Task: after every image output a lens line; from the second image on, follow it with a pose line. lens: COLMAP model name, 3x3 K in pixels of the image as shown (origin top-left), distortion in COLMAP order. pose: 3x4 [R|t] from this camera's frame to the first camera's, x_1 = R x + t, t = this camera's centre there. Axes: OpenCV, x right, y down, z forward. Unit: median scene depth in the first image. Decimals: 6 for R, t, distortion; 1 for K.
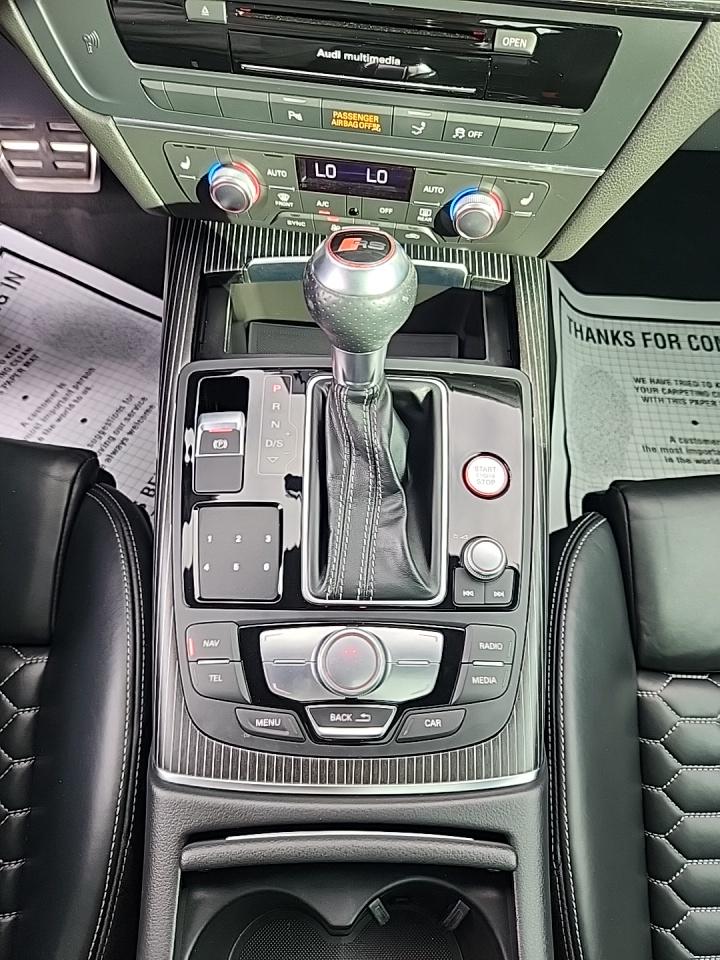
lens RADIAL K [[647.3, 0, 363.6], [0, 647.3, 480.6], [0, 0, 1]] dist [0.032069, -0.021812]
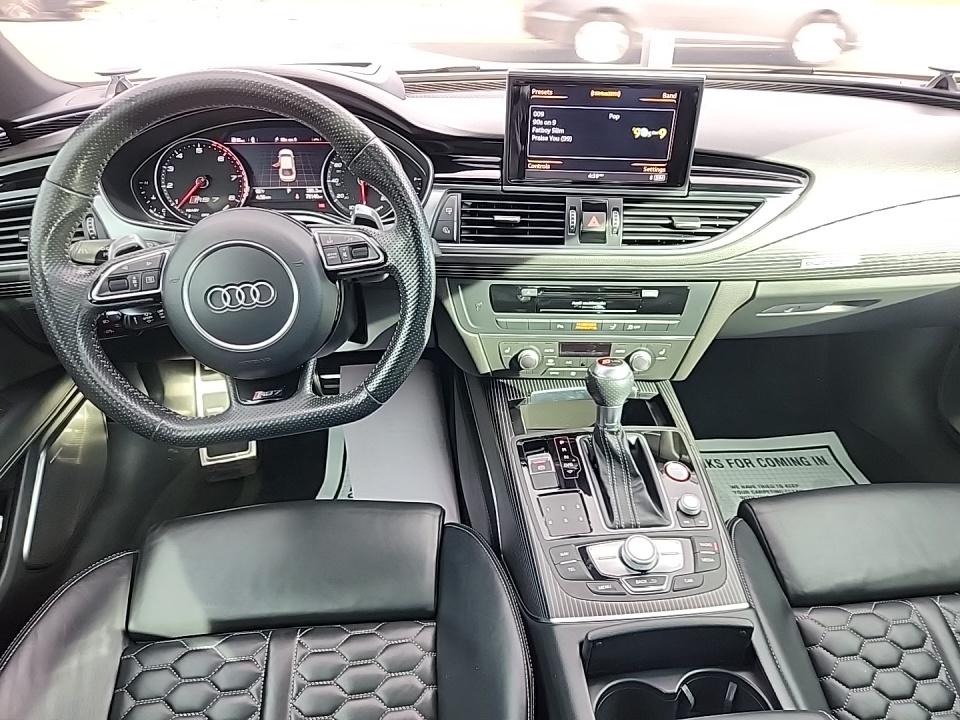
lens RADIAL K [[647.3, 0, 478.6], [0, 647.3, 363.3], [0, 0, 1]] dist [0.032069, -0.021812]
pose [[0.993933, -0.076094, 0.079414, -0.530909], [0.106097, 0.853644, -0.509937, 0.640720], [-0.028988, 0.515268, 0.856538, -0.829420]]
